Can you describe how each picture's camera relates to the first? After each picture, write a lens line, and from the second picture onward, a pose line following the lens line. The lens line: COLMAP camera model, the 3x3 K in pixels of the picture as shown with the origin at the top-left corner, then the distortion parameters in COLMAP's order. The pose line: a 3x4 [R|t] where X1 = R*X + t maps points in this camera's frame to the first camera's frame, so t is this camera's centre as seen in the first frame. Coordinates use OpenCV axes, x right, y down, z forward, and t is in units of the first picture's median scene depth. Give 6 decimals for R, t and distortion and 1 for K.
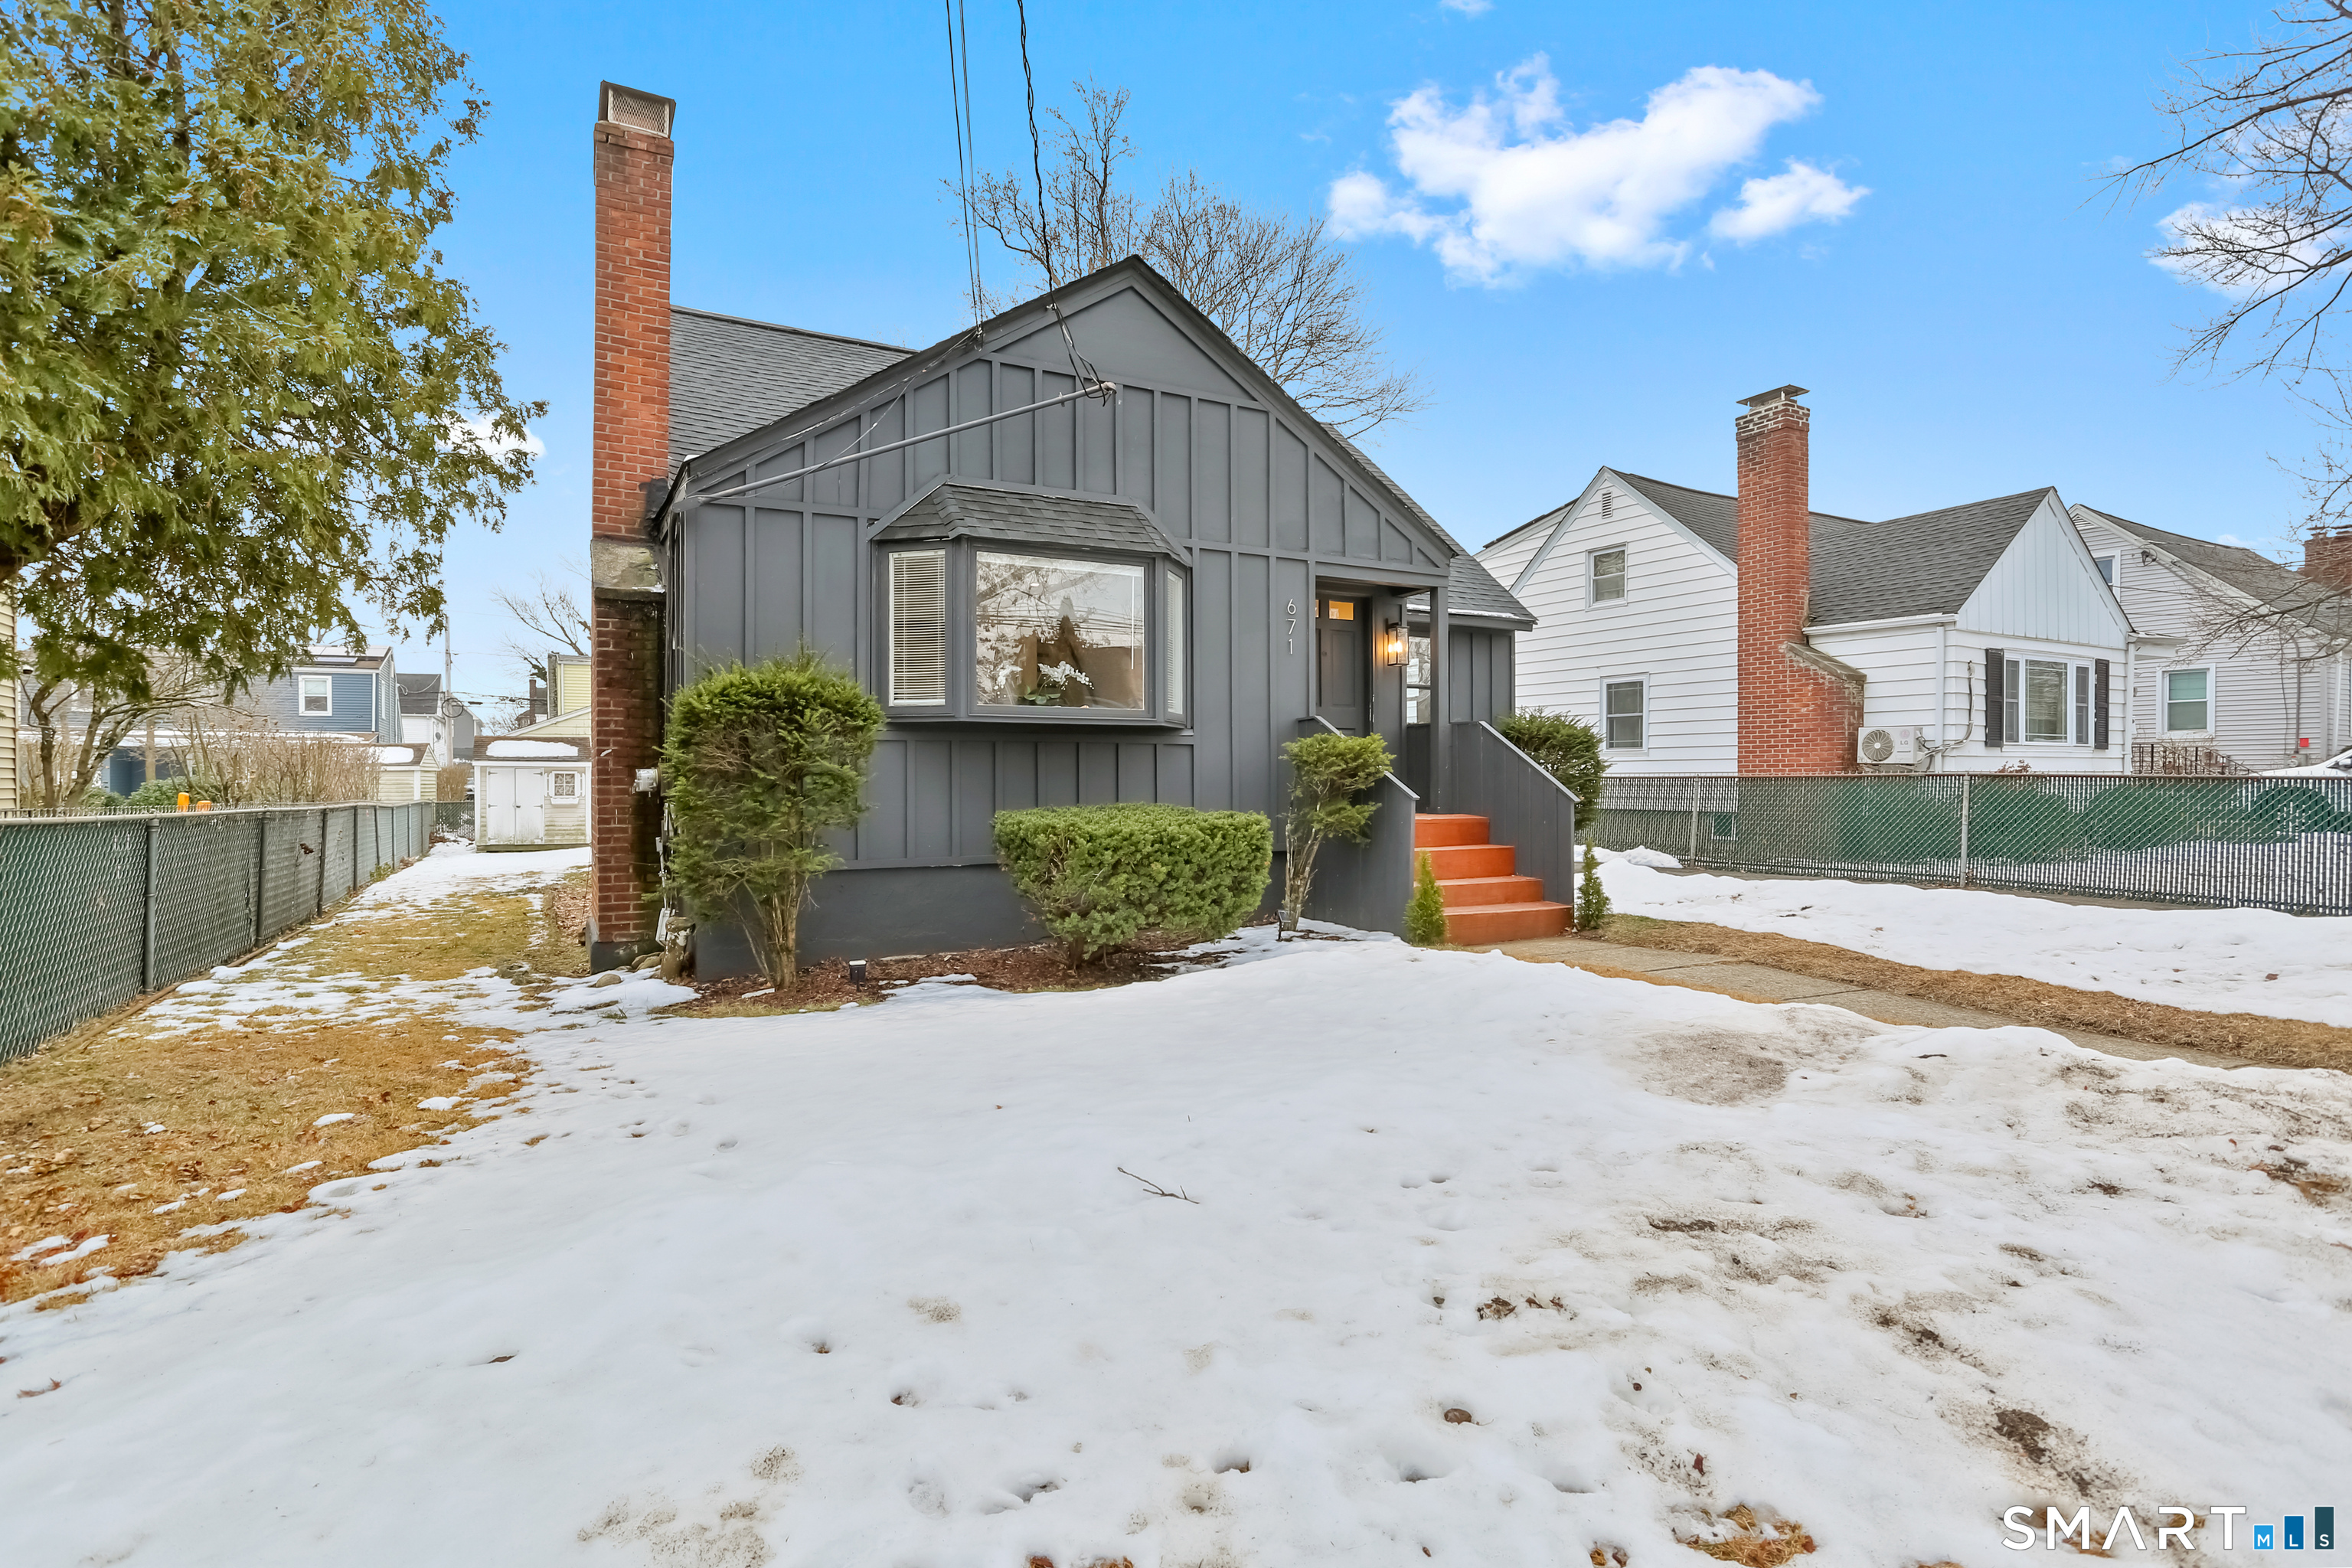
lens RADIAL K [[1150.4, 0, 1163.4], [0, 1150.4, 780.0], [0, 0, 1]] dist [-0.059851, 0.043290]
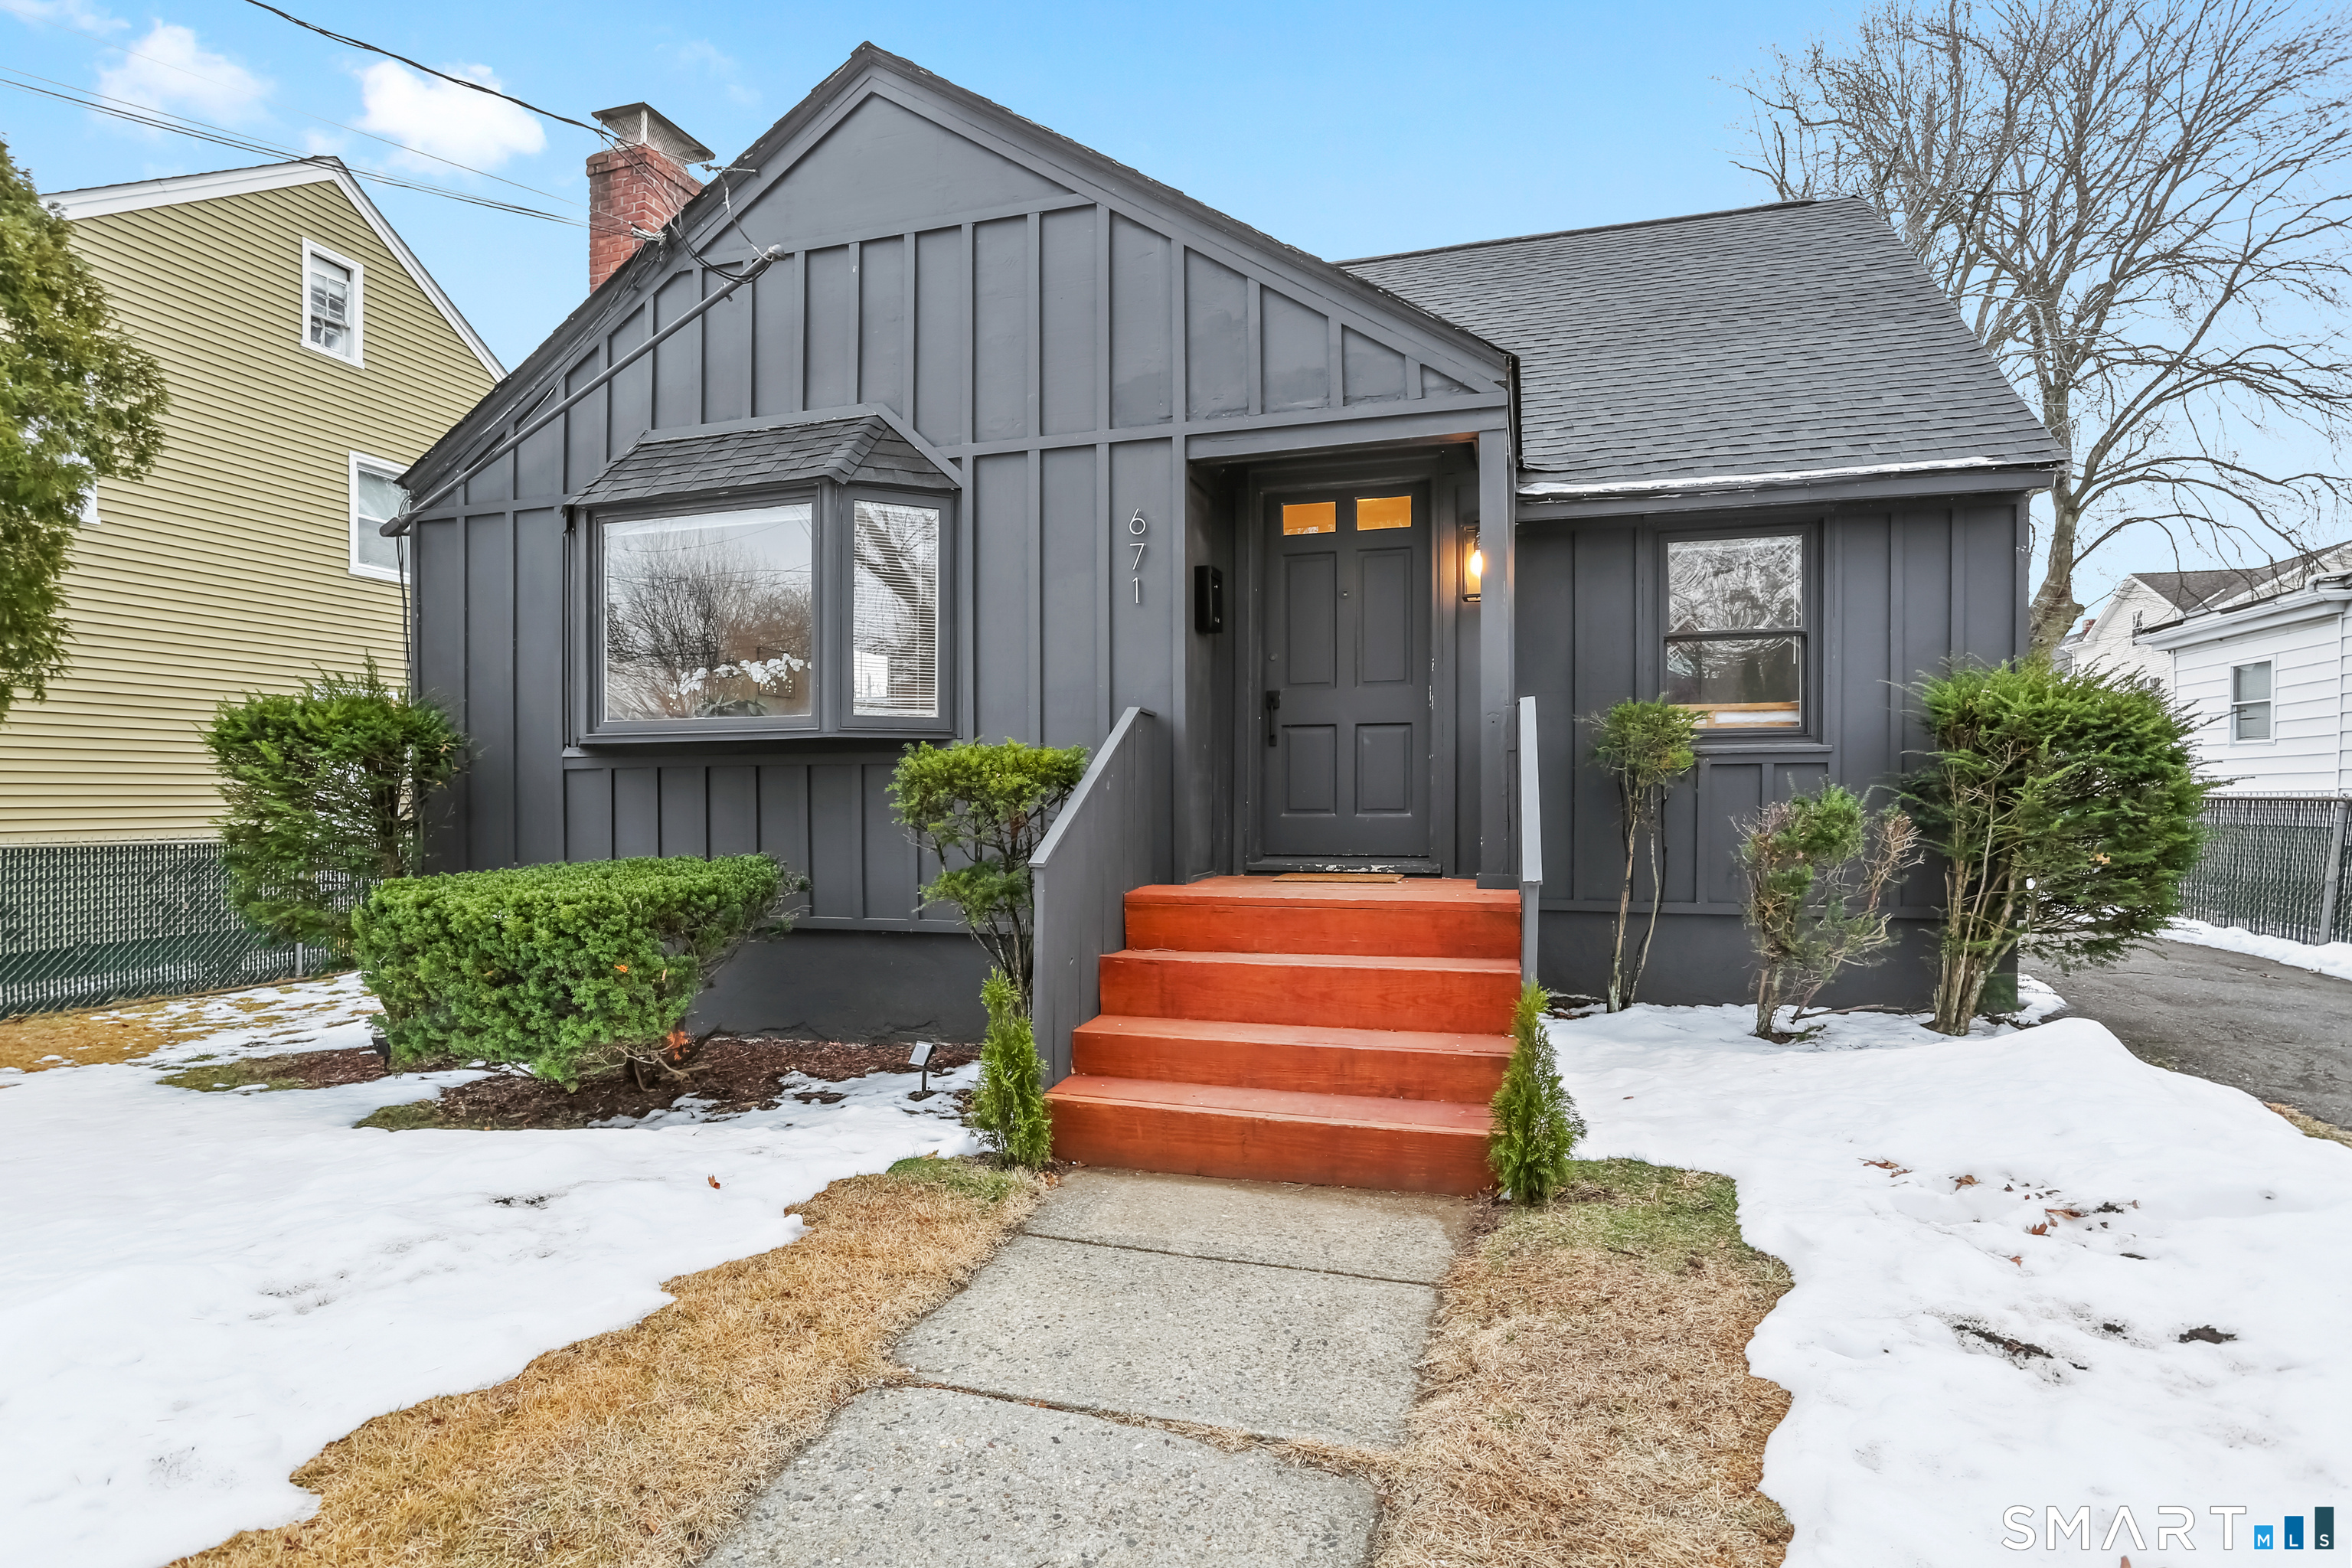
lens RADIAL K [[1138.4, 0, 1171.3], [0, 1138.4, 793.3], [0, 0, 1]] dist [-0.000618, -0.000084]
pose [[0.703295, -0.002885, -0.710892, 0.557880], [0.006248, 0.999978, 0.002124, -0.014429], [0.710870, -0.005935, 0.703298, 0.623811]]
